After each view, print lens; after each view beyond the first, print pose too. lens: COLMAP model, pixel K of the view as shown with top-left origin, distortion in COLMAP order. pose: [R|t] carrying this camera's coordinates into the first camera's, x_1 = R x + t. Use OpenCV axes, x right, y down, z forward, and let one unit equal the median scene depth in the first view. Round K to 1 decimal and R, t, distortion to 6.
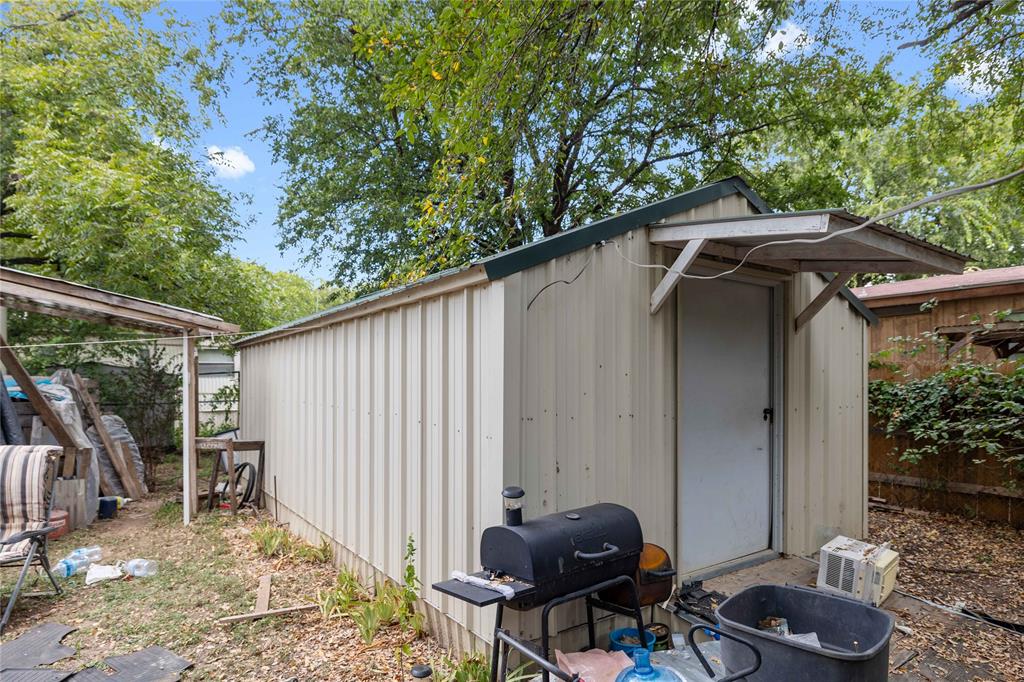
lens RADIAL K [[580.4, 0, 510.2], [0, 580.4, 379.6], [0, 0, 1]] dist [0.001477, 0.000299]
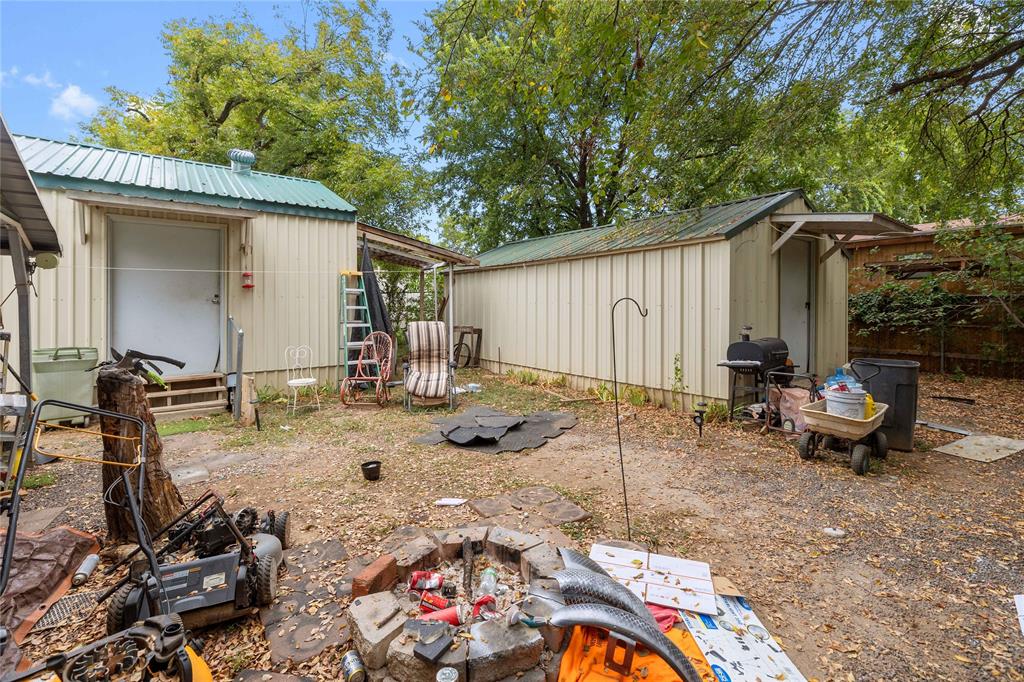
lens RADIAL K [[445.7, 0, 508.1], [0, 445.7, 308.8], [0, 0, 1]] dist [0.000575, -0.000032]
pose [[0.999640, 0.000426, 0.026841, -0.439094], [-0.000643, 0.999967, 0.008093, 0.042216], [-0.026837, -0.008107, 0.999607, -0.354146]]
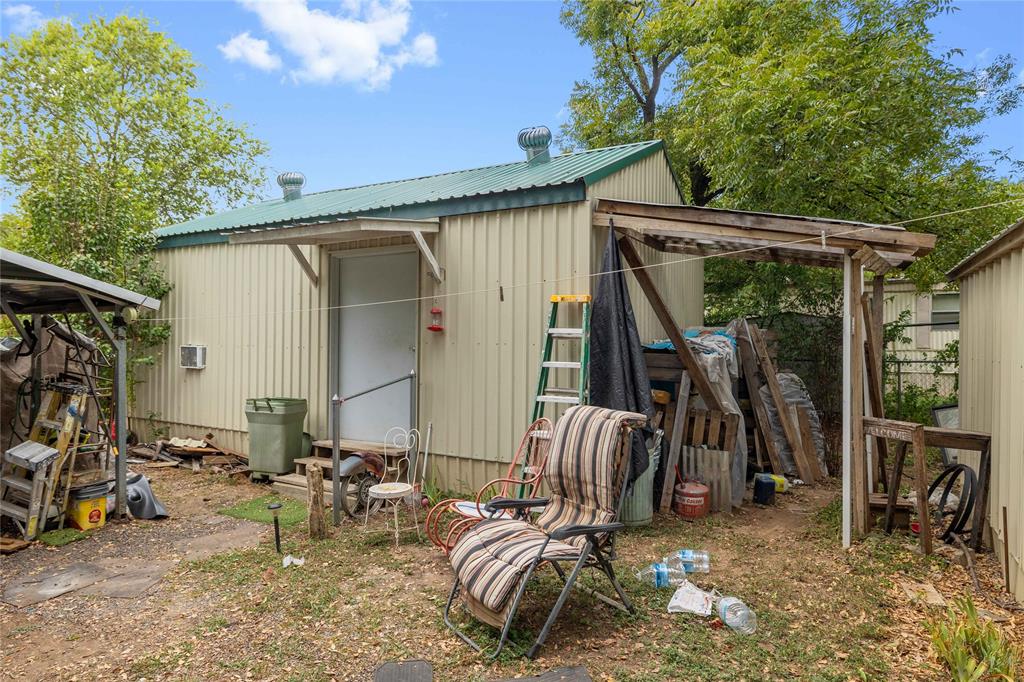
lens RADIAL K [[600.8, 0, 512.0], [0, 600.8, 341.0], [0, 0, 1]] dist [-0.002766, -0.000577]
pose [[0.424223, 0.010472, -0.905497, -0.106982], [-0.001772, 0.999941, 0.010734, 0.008725], [0.905556, -0.002949, 0.424216, 0.381678]]
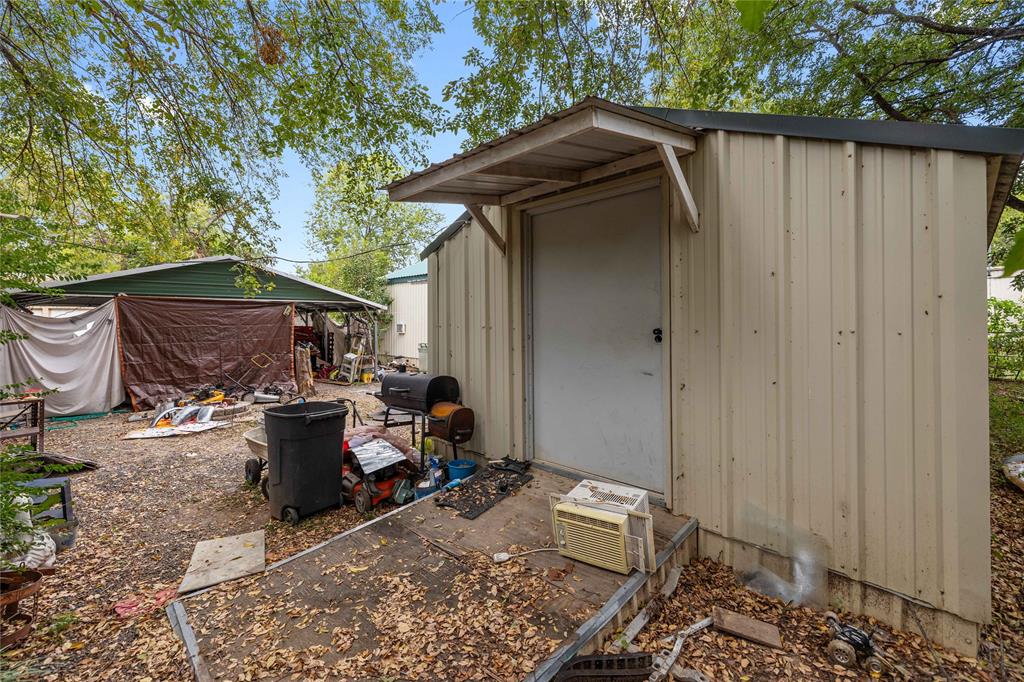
lens RADIAL K [[440.0, 0, 509.9], [0, 440.0, 321.5], [0, 0, 1]] dist [0.000579, 0.004503]
pose [[0.163540, -0.002525, -0.986533, 0.736891], [0.010968, 0.999940, -0.000741, 0.028117], [0.986476, -0.010699, 0.163558, 0.486209]]
